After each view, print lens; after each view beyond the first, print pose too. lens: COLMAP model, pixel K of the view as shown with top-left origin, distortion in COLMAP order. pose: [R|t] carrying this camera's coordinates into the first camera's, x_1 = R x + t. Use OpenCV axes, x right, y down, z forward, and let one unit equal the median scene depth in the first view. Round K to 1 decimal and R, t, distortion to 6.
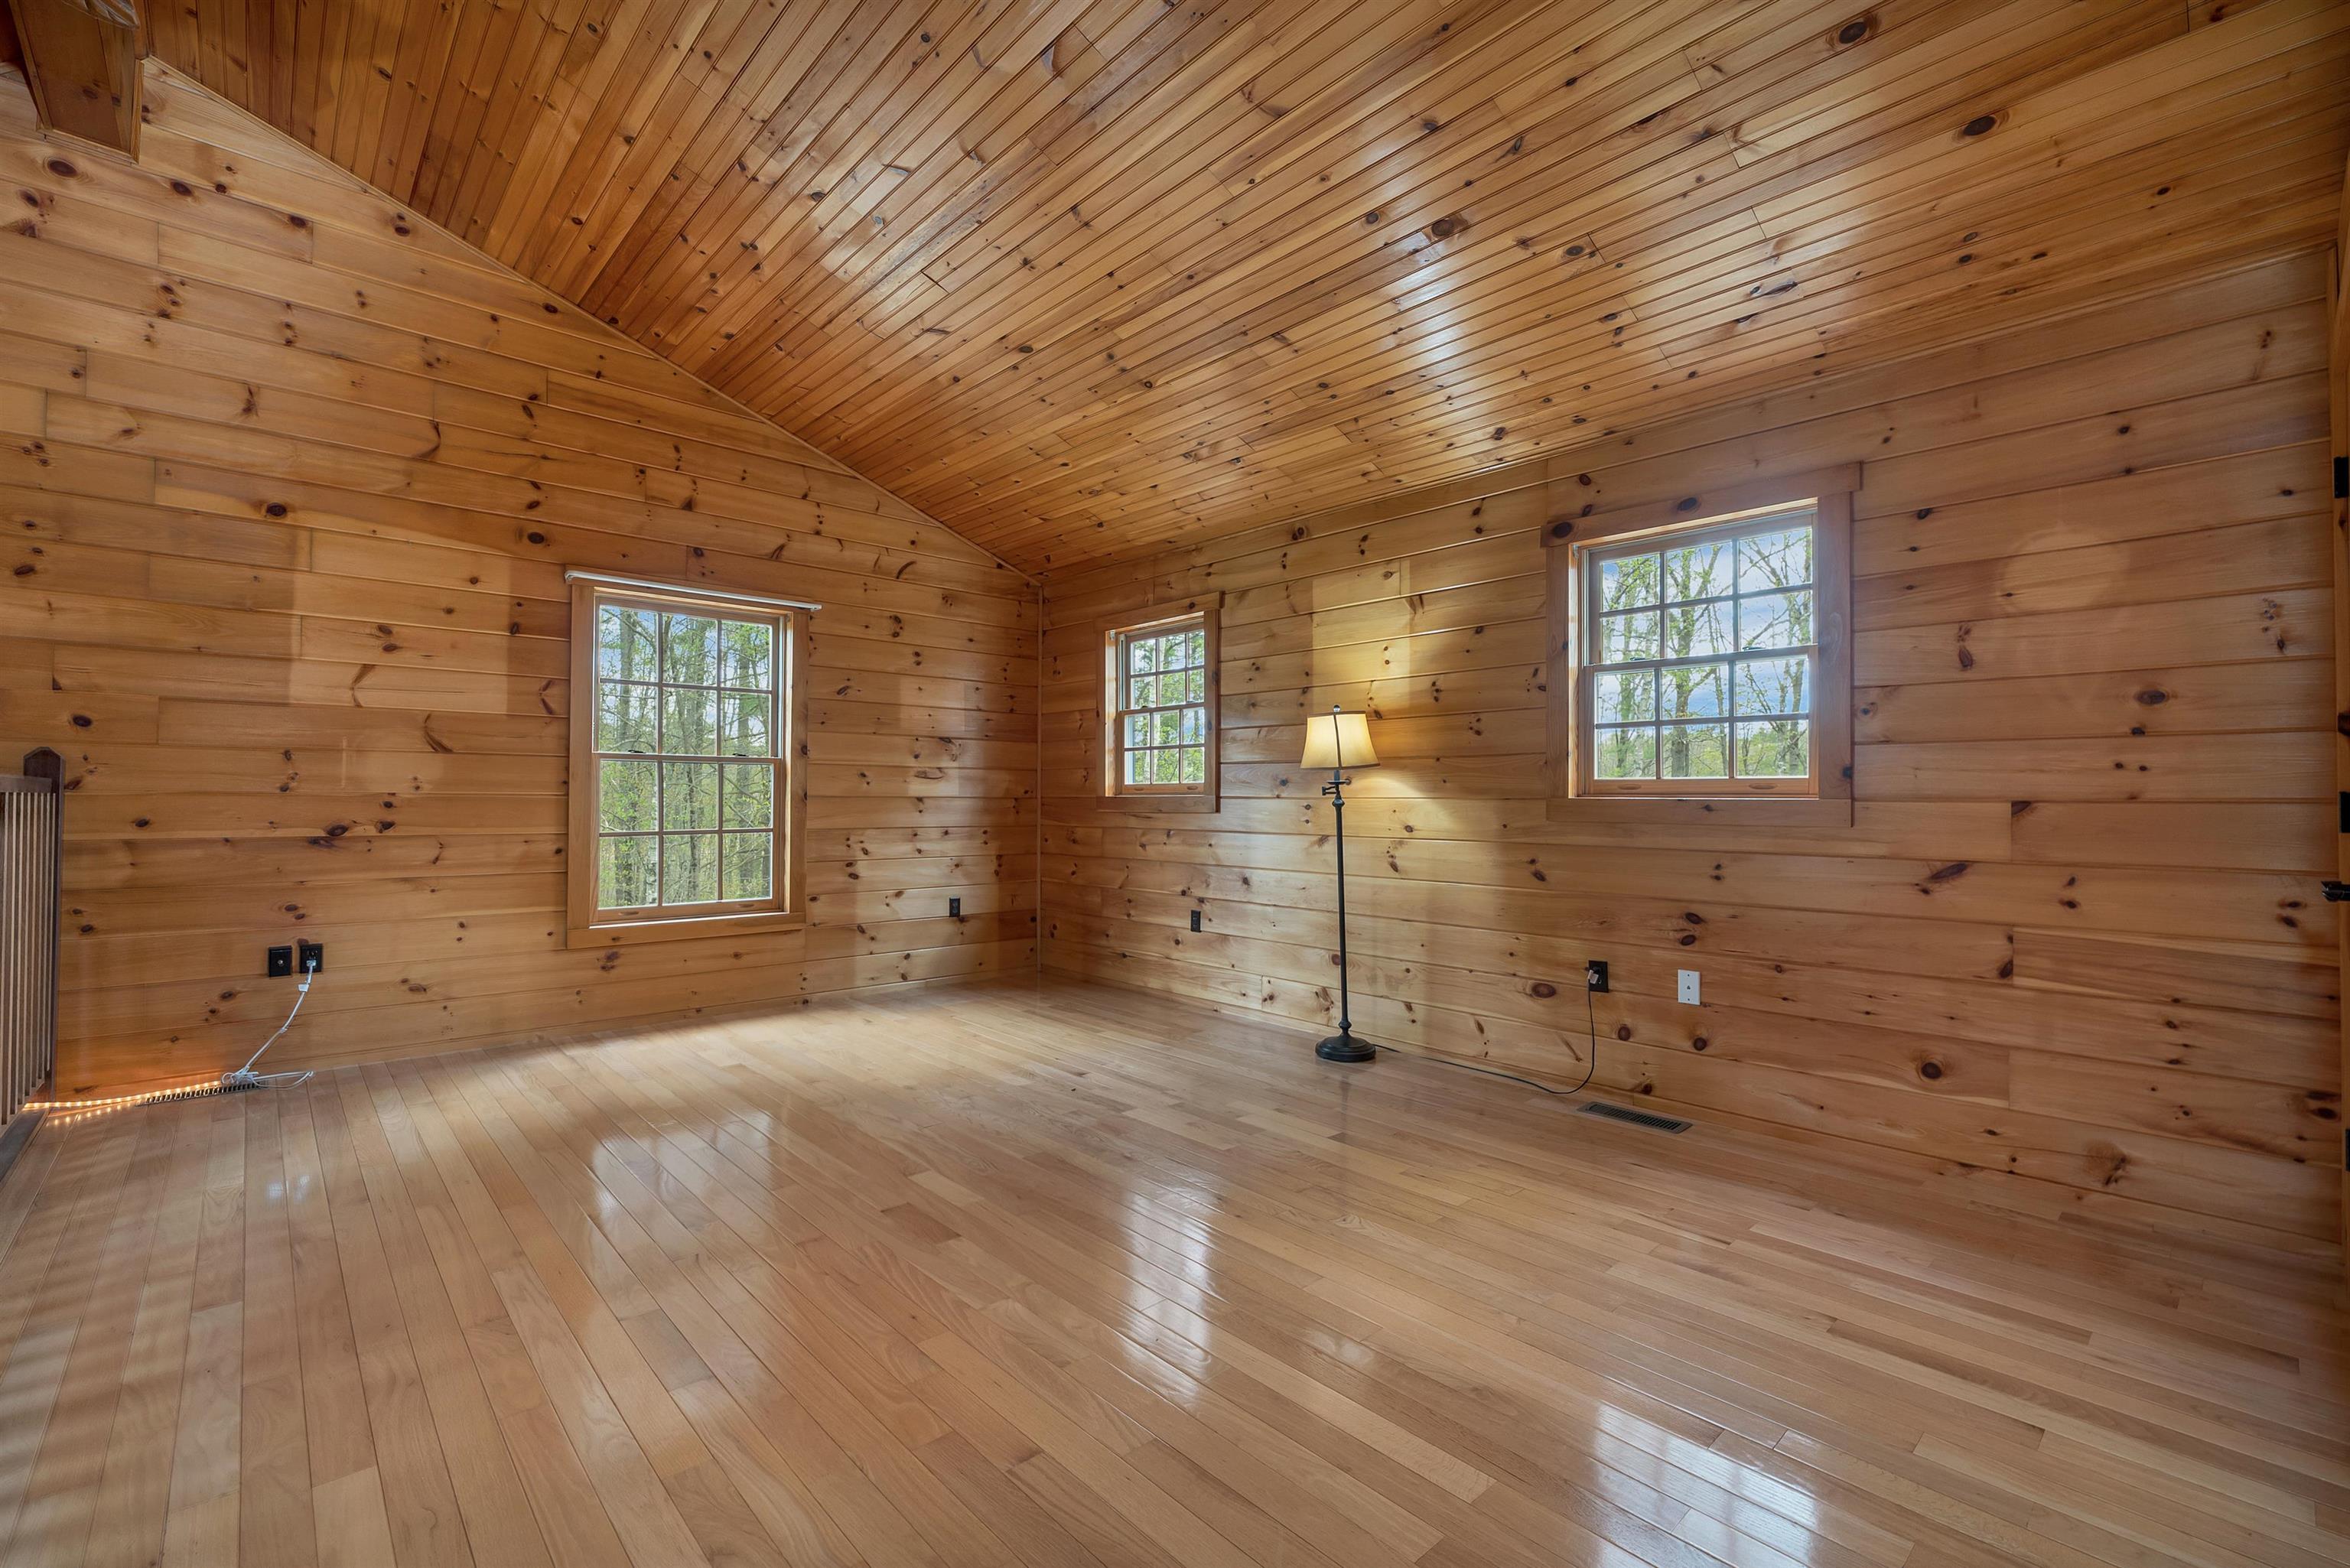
lens RADIAL K [[975.3, 0, 1176.8], [0, 975.3, 802.6], [0, 0, 1]] dist [0.000694, -0.000076]
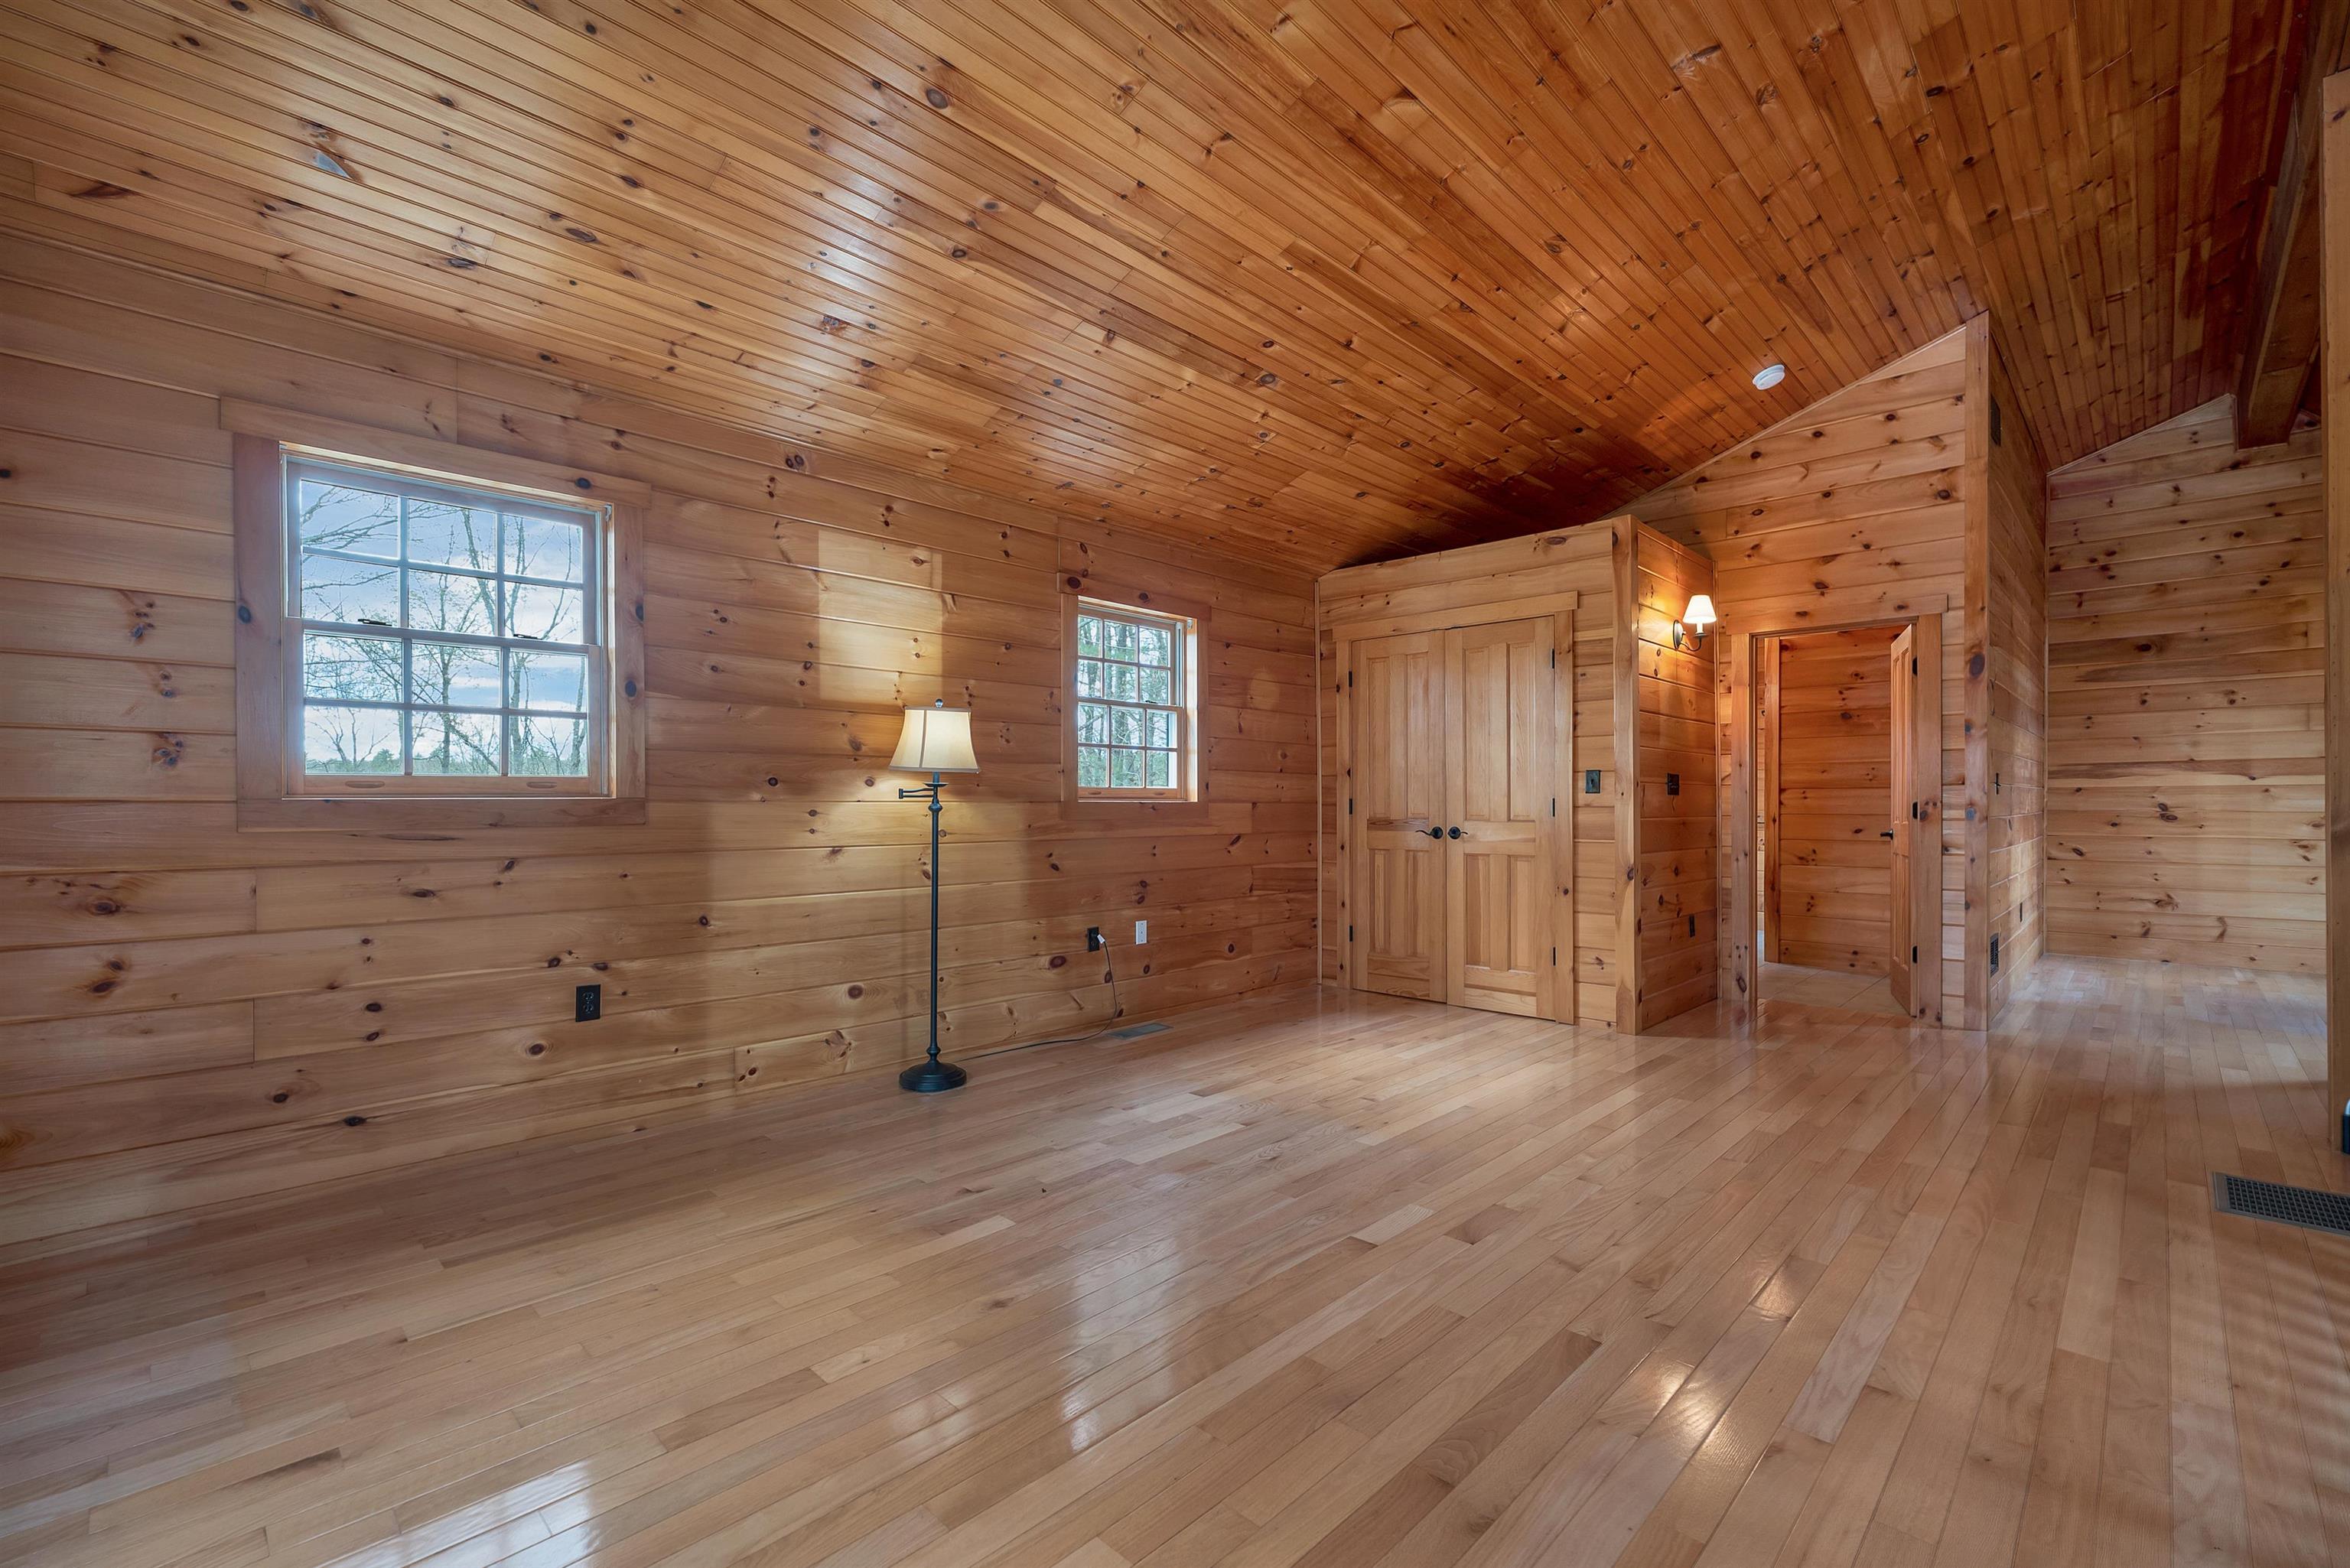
lens RADIAL K [[1001.0, 0, 1171.3], [0, 1001.0, 822.1], [0, 0, 1]] dist [0.003323, -0.000269]
pose [[-0.033030, -0.024753, 0.999148, -0.875181], [0.003118, 0.999686, 0.024870, -0.009552], [-0.999449, 0.003936, -0.032943, 0.923854]]
